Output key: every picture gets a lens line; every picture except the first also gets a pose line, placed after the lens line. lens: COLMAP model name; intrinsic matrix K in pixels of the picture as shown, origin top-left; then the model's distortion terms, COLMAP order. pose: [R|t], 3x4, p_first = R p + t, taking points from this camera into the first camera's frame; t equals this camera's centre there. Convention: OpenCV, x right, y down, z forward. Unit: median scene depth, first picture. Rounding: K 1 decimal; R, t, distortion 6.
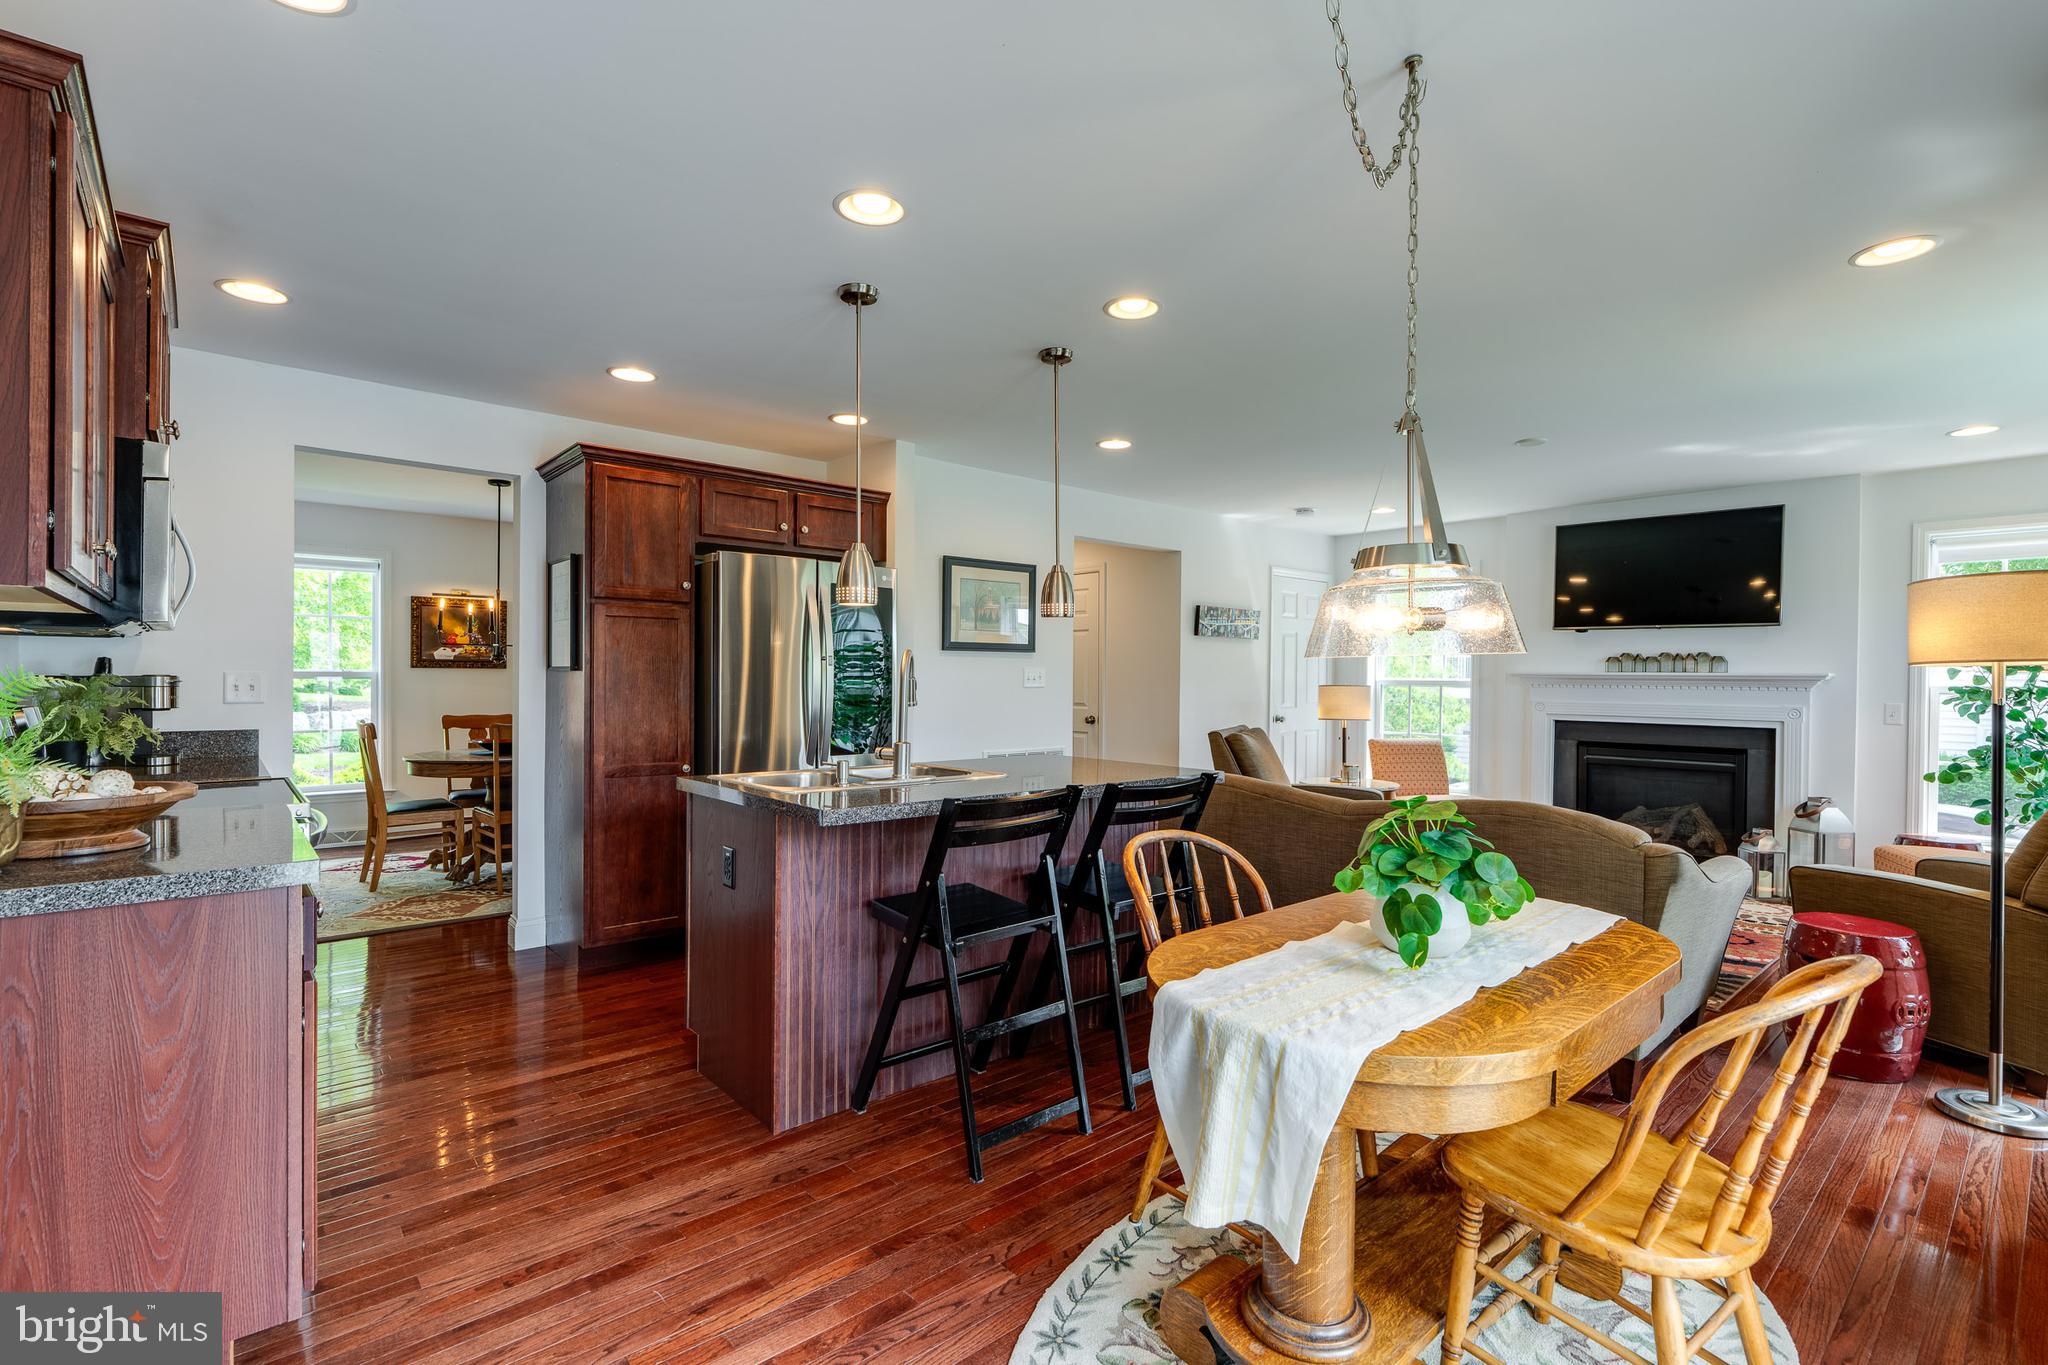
lens RADIAL K [[941.2, 0, 1023.0], [0, 941.2, 682.9], [0, 0, 1]] dist [-0.003108, 0.000992]
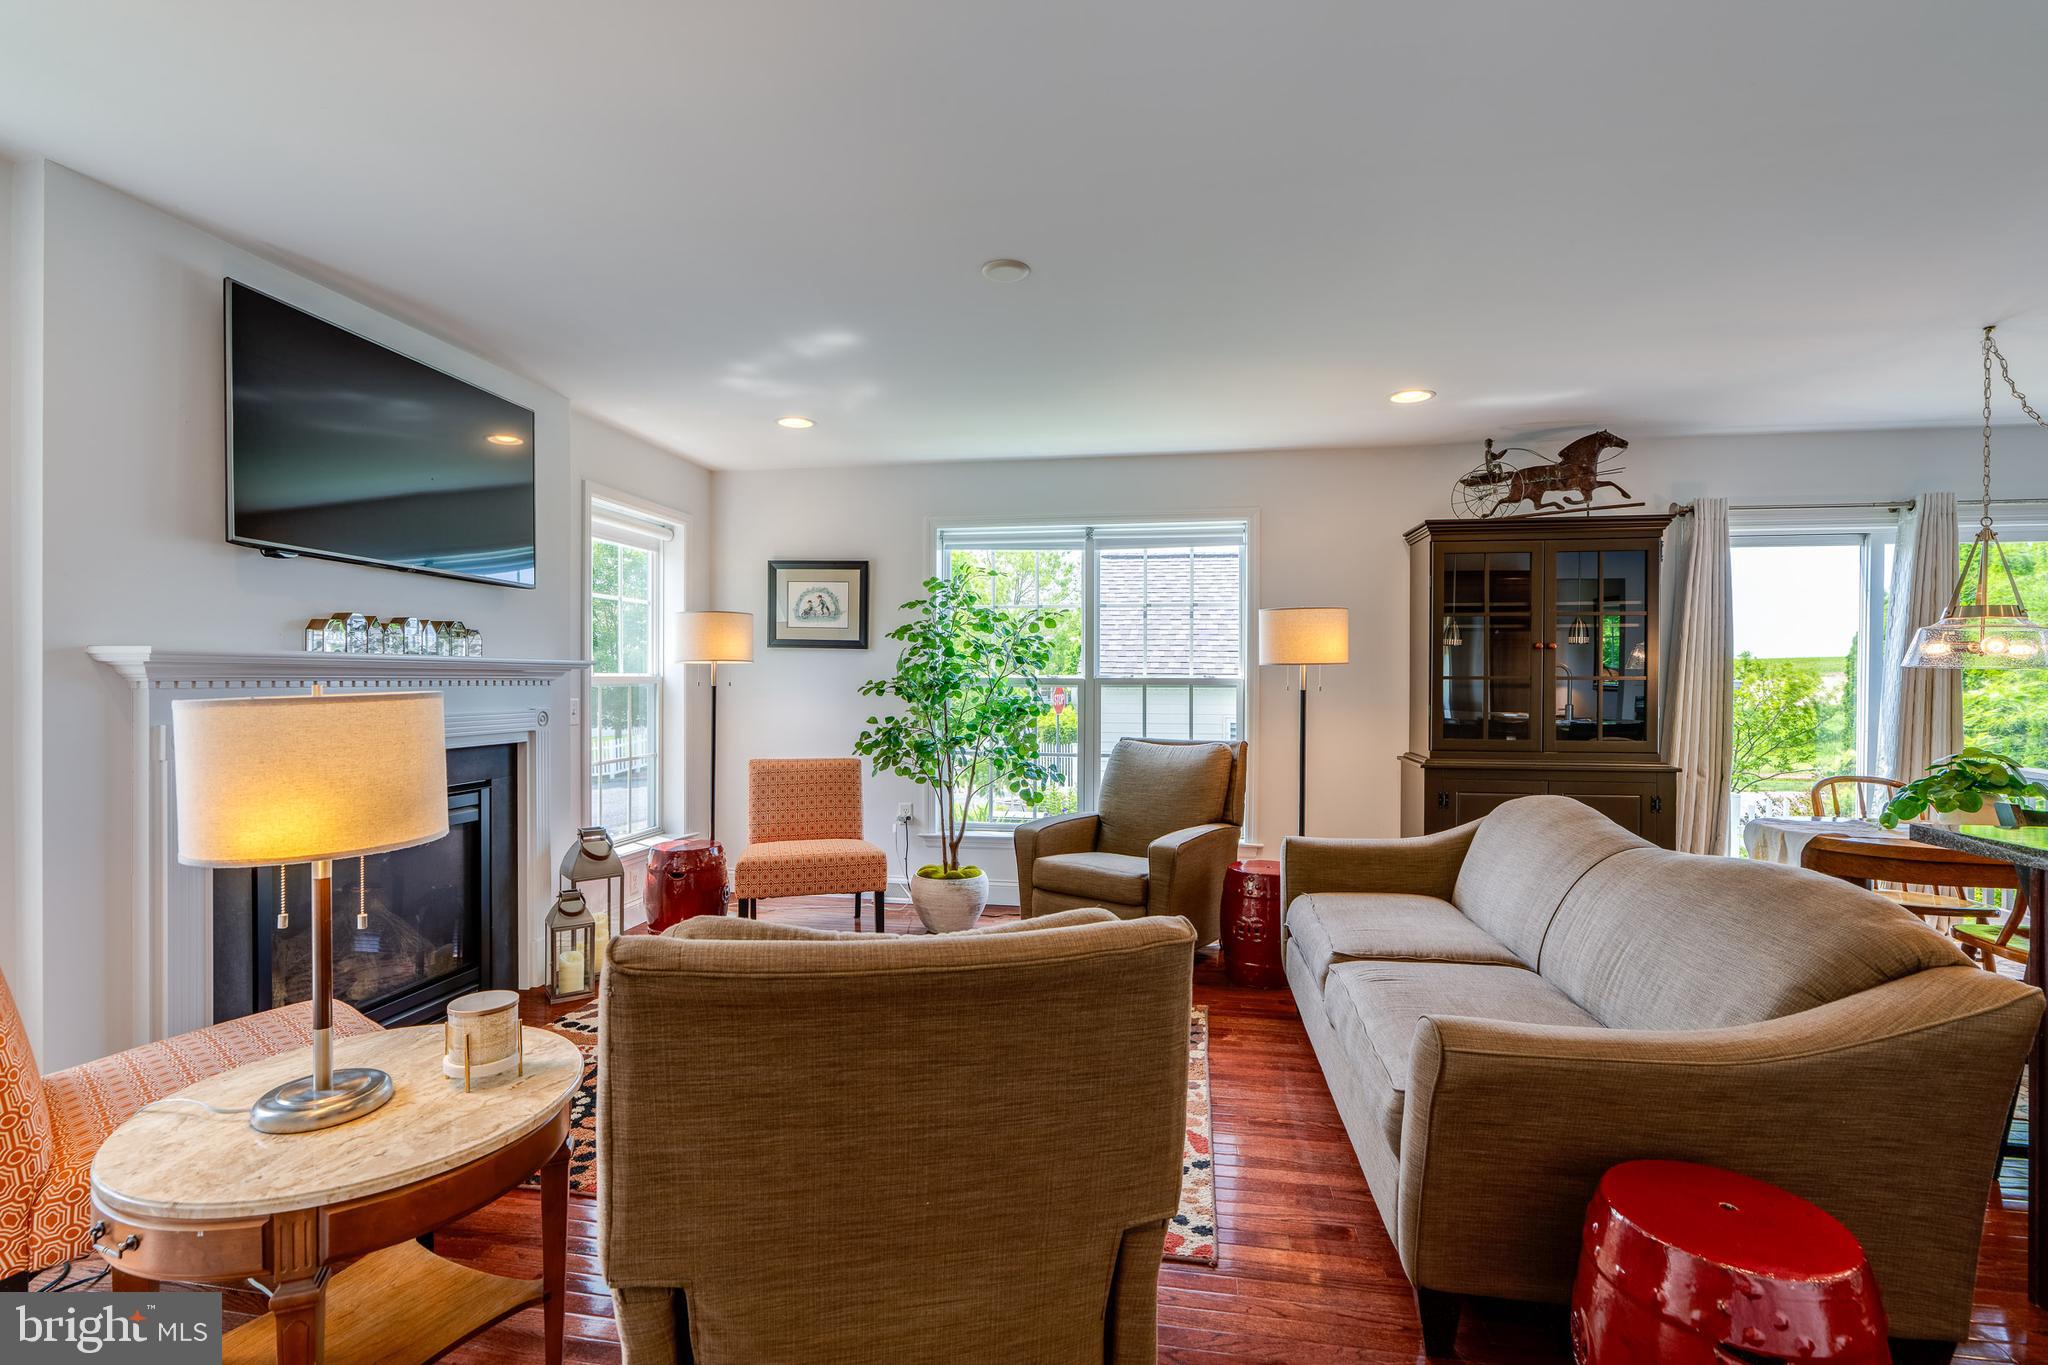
lens RADIAL K [[941.2, 0, 1023.0], [0, 941.2, 682.9], [0, 0, 1]] dist [-0.003108, 0.000992]
pose [[-0.631613, -0.015742, 0.775124, 0.059698], [-0.004808, 0.999854, 0.016388, -0.006319], [-0.775269, 0.006624, -0.631597, 1.138432]]
